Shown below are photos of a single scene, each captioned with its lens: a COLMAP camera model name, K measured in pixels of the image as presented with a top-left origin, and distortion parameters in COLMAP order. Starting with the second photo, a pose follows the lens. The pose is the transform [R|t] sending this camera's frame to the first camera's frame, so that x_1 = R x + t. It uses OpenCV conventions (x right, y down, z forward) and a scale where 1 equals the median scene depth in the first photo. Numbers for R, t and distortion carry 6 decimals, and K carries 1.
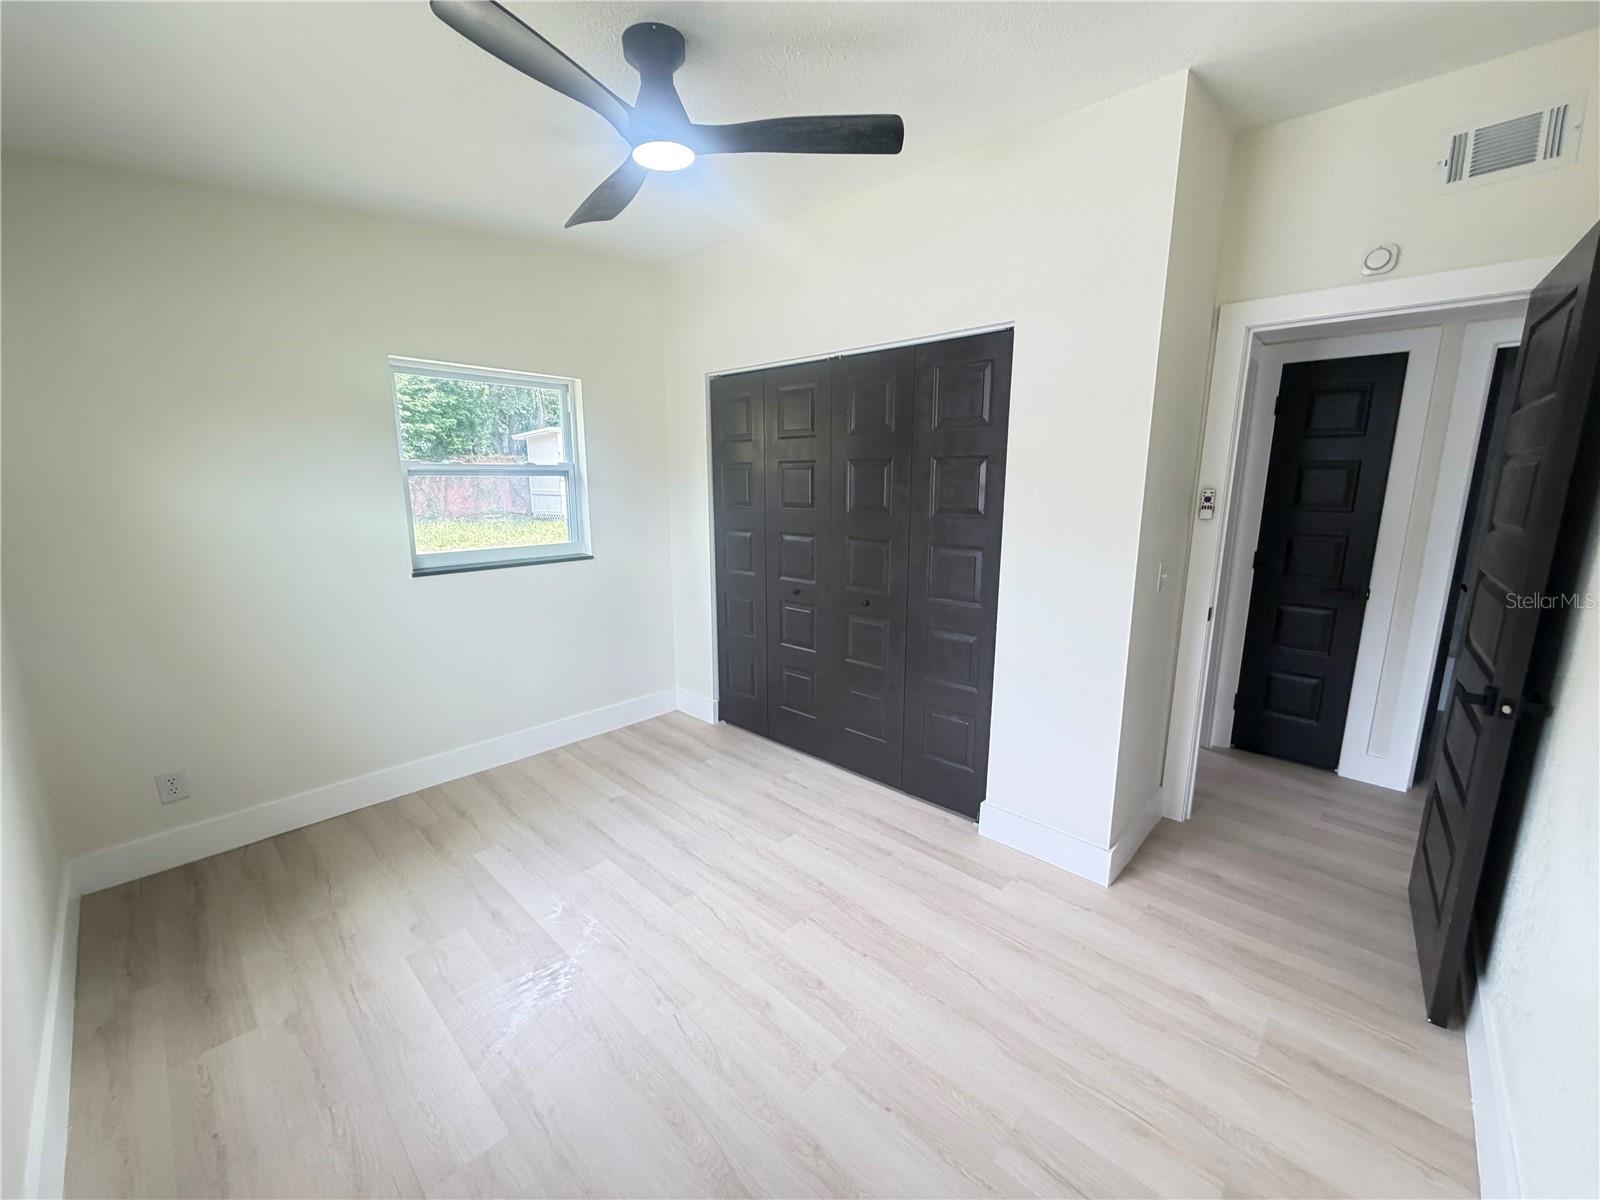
lens RADIAL K [[634.4, 0, 791.9], [0, 634.4, 593.7], [0, 0, 1]] dist [0.001918, -0.000027]
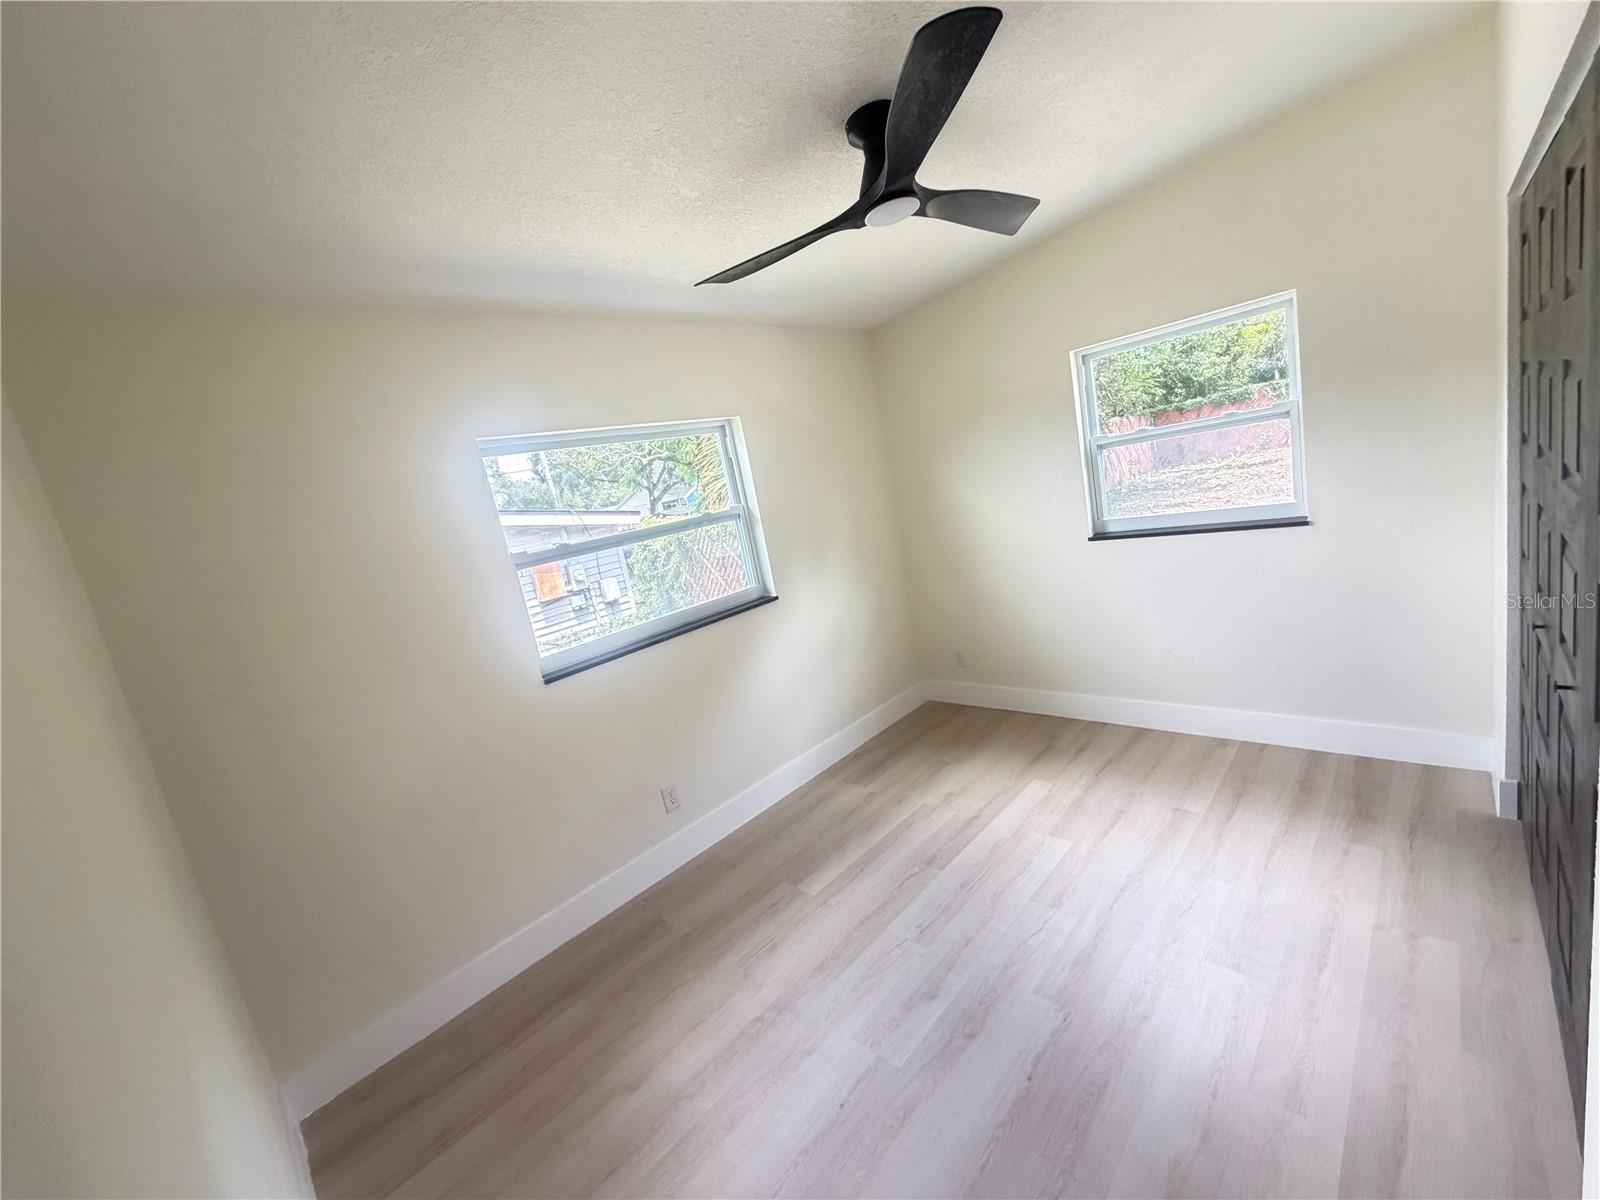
lens RADIAL K [[634.4, 0, 791.9], [0, 634.4, 593.7], [0, 0, 1]] dist [0.001918, -0.000027]
pose [[-0.018899, 0.165366, -0.986051, 0.572824], [0.001213, 0.986230, 0.165372, -0.124546], [0.999821, 0.001929, -0.018839, 0.493759]]
